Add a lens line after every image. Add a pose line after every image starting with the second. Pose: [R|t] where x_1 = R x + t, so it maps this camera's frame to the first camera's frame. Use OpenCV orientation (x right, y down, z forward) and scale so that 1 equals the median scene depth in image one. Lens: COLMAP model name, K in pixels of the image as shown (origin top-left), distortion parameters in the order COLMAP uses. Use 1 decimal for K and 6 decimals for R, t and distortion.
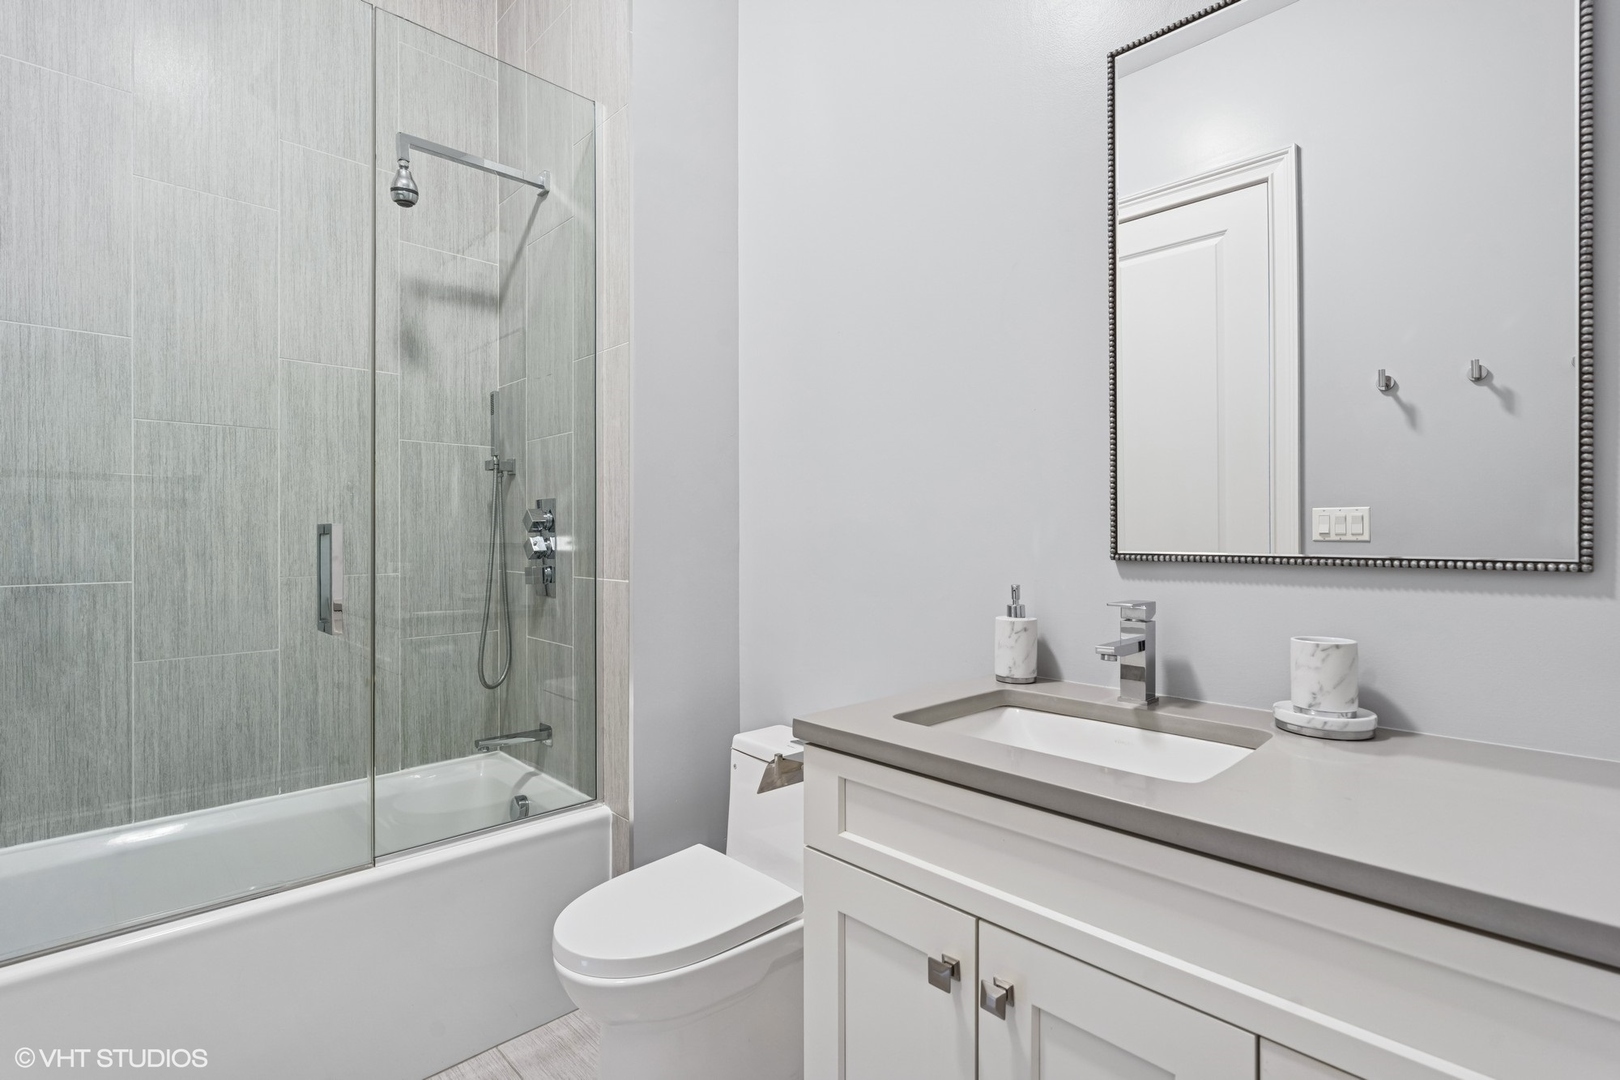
lens RADIAL K [[755.8, 0, 811.7], [0, 755.8, 538.5], [0, 0, 1]] dist [0.002096, 0.000105]
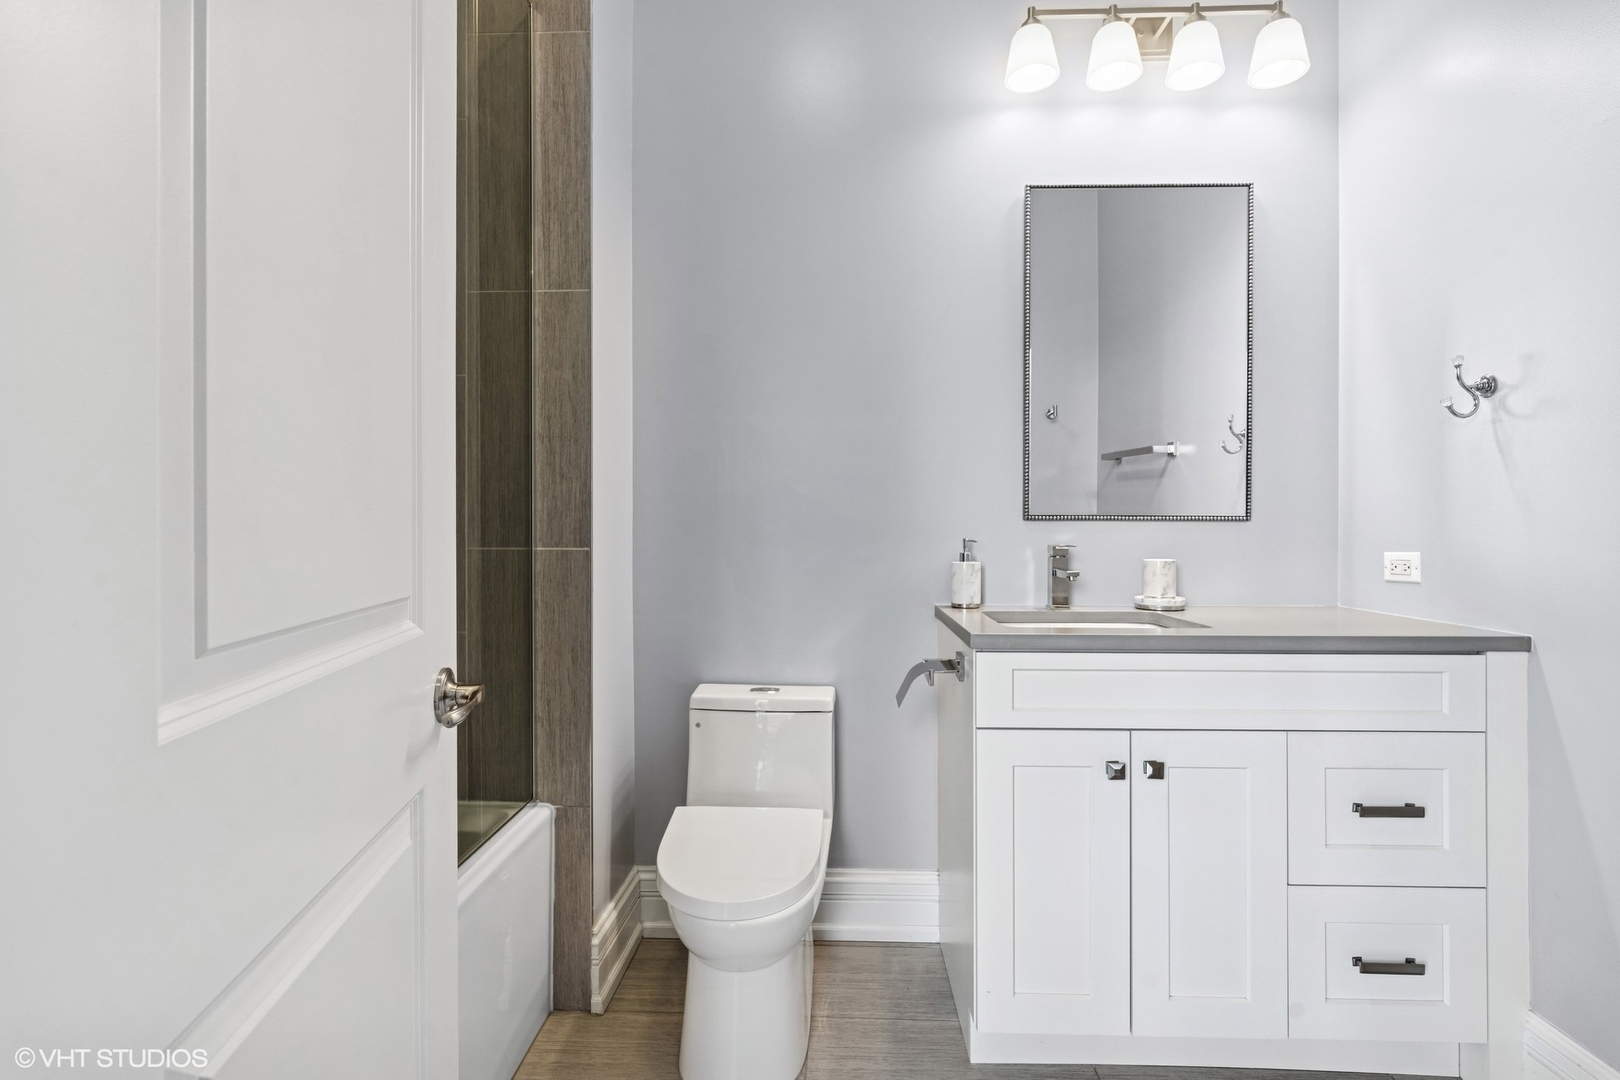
lens RADIAL K [[755.8, 0, 810.8], [0, 755.8, 533.0], [0, 0, 1]] dist [0.002096, 0.000105]
pose [[0.723980, -0.007135, 0.689784, -0.673405], [0.001903, 0.999963, 0.008346, 0.029705], [-0.689819, -0.004730, 0.723967, 0.141565]]
